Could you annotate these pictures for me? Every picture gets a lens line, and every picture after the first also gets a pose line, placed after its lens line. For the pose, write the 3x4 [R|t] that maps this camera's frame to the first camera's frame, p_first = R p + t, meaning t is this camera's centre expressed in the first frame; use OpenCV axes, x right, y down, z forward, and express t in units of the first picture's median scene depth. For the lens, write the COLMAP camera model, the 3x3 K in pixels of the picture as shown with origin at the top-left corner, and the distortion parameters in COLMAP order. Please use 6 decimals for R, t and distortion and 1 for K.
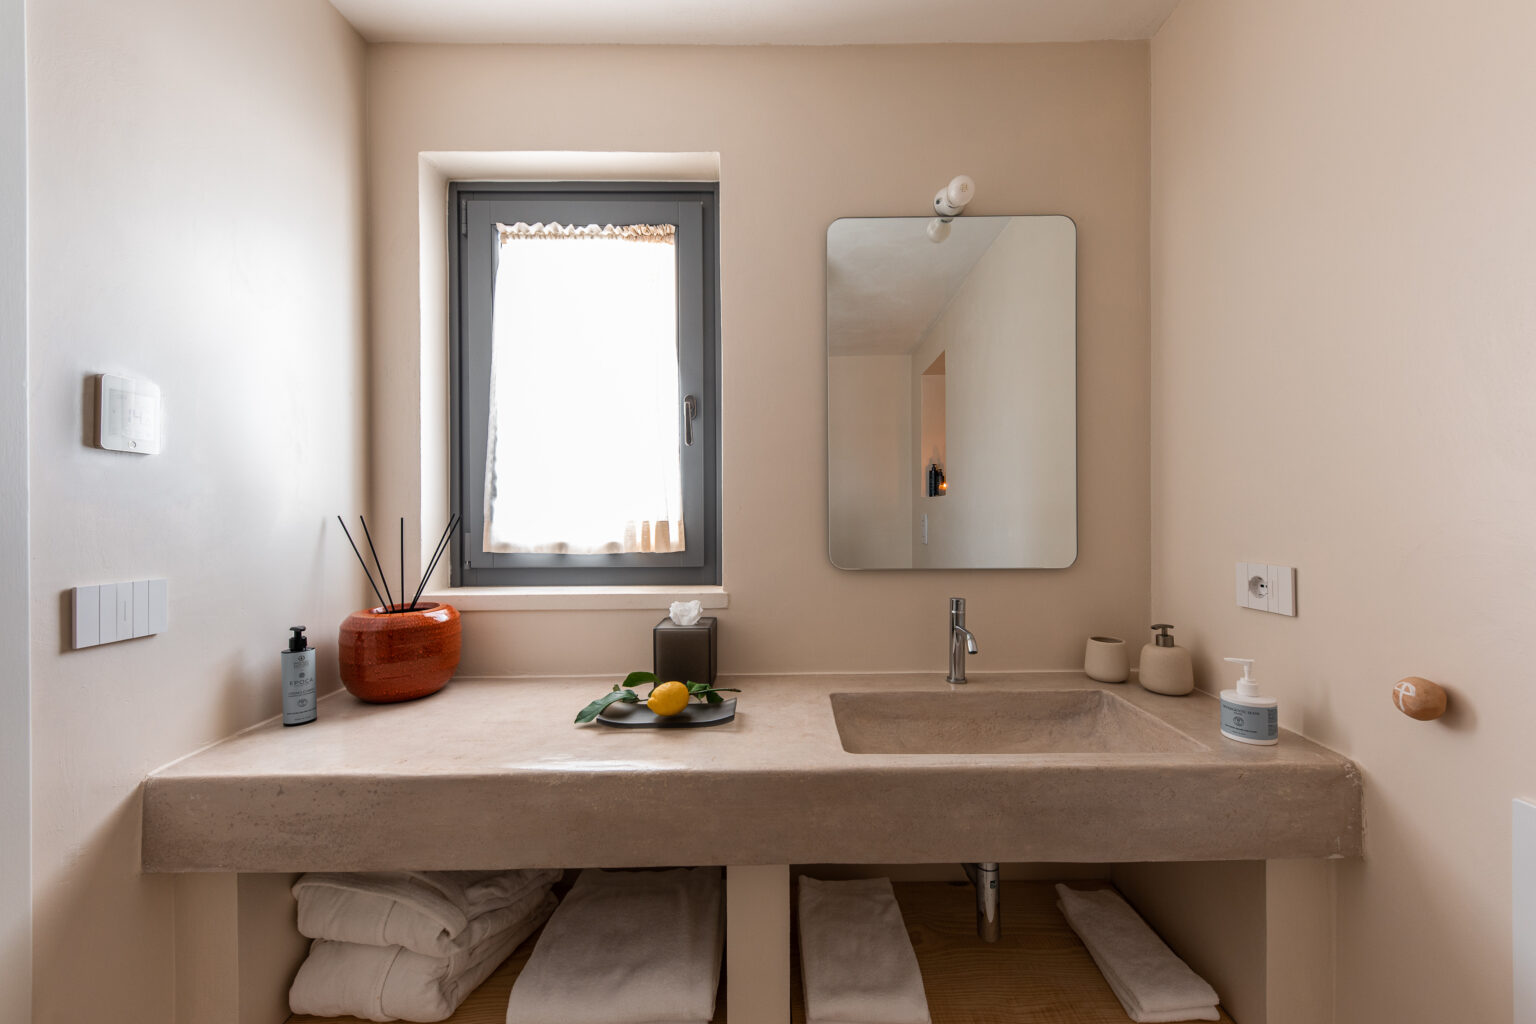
lens RADIAL K [[657.1, 0, 768.0], [0, 657.1, 512.0], [0, 0, 1]] dist [-0.000699, -0.000178]
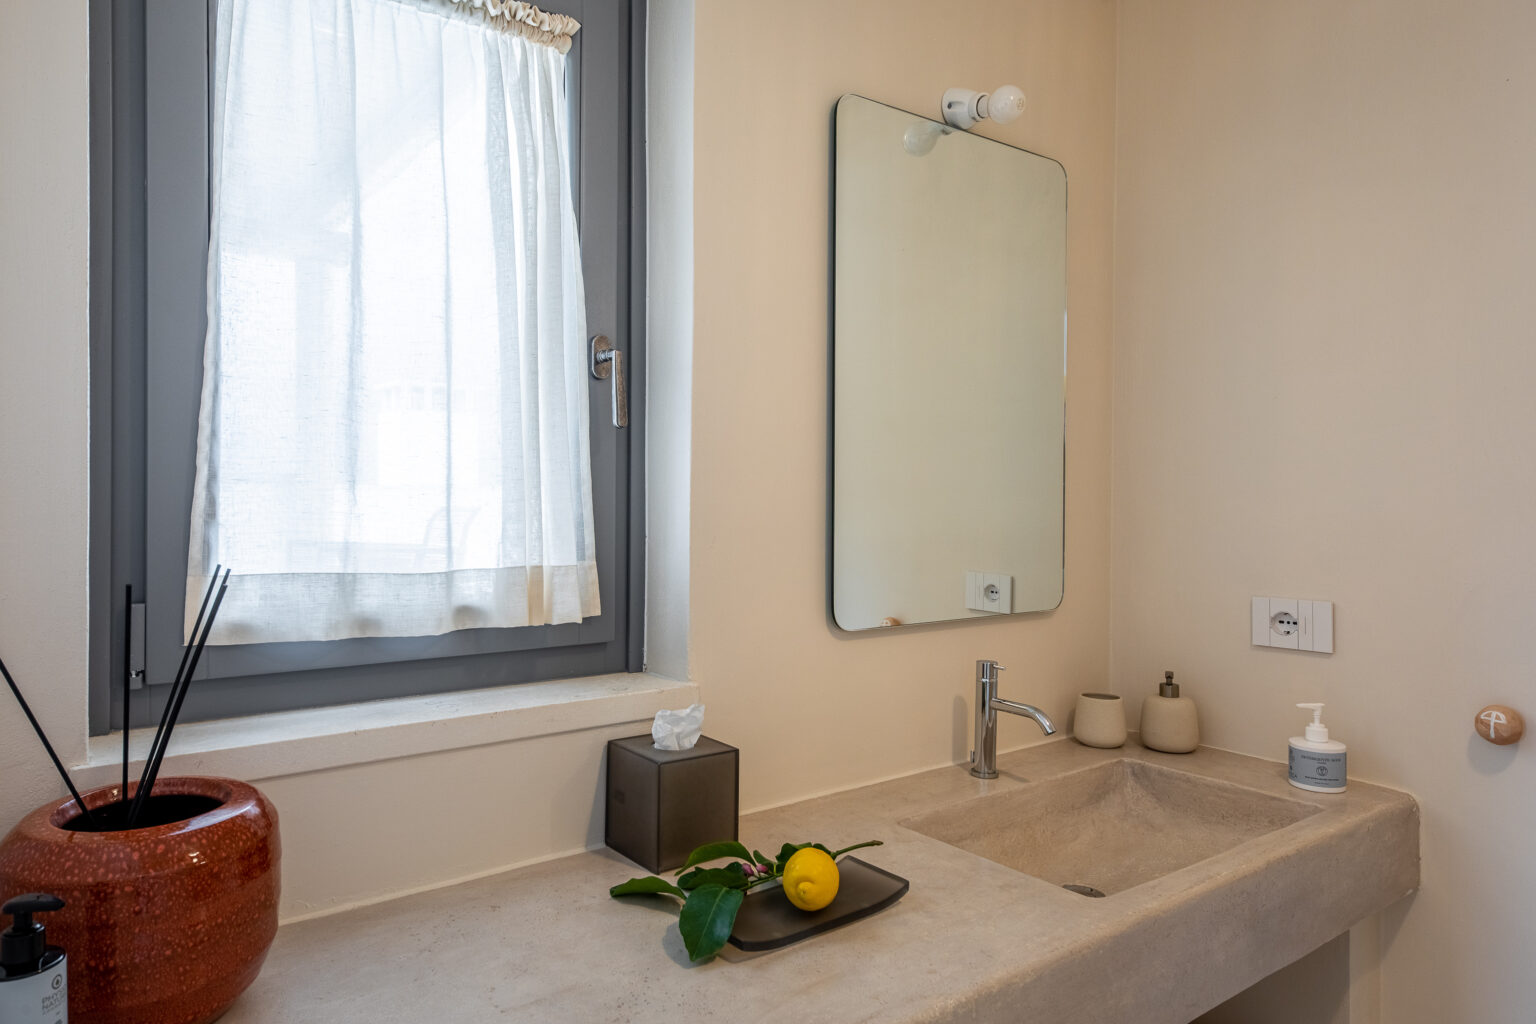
lens RADIAL K [[1041.1, 0, 768.0], [0, 1041.1, 512.0], [0, 0, 1]] dist [0.001441, 0.001738]
pose [[0.791153, 0.002078, 0.611615, -0.632145], [-0.008354, 0.999938, 0.007408, -0.041903], [-0.611561, -0.010970, 0.791121, 0.246678]]
